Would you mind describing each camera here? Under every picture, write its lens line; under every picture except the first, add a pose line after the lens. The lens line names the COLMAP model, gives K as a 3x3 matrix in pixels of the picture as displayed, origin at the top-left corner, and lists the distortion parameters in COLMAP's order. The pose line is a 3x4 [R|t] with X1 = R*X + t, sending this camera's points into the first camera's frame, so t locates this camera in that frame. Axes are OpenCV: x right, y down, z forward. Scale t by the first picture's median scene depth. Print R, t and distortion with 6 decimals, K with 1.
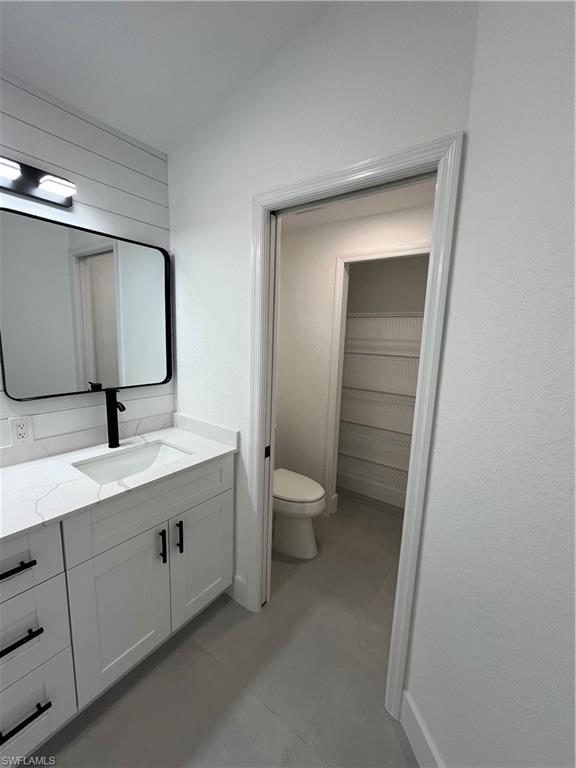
lens RADIAL K [[312.8, 0, 288.0], [0, 312.8, 384.0], [0, 0, 1]] dist [-0.002343, 0.000309]
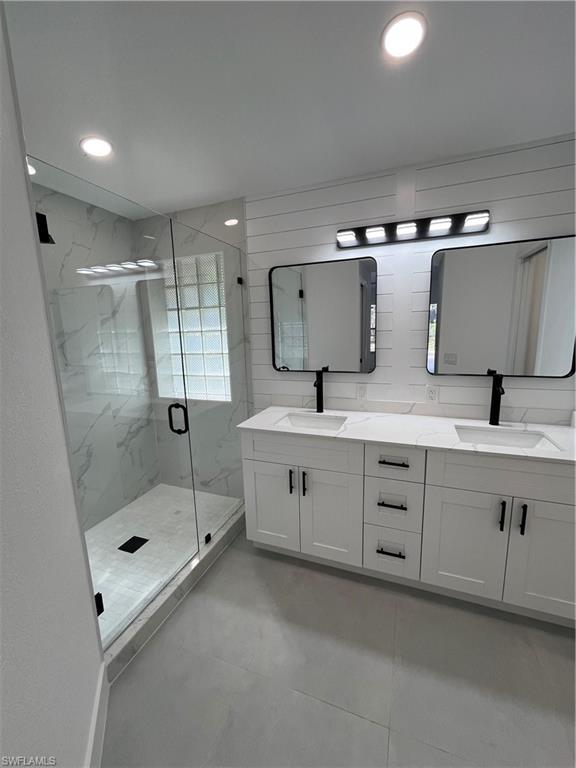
lens RADIAL K [[312.8, 0, 288.0], [0, 312.8, 384.0], [0, 0, 1]] dist [-0.002343, 0.000309]
pose [[0.260369, 0.125776, -0.957282, 0.372086], [-0.118023, 0.988189, 0.097736, 0.029204], [0.958269, 0.087534, 0.272138, -0.076978]]
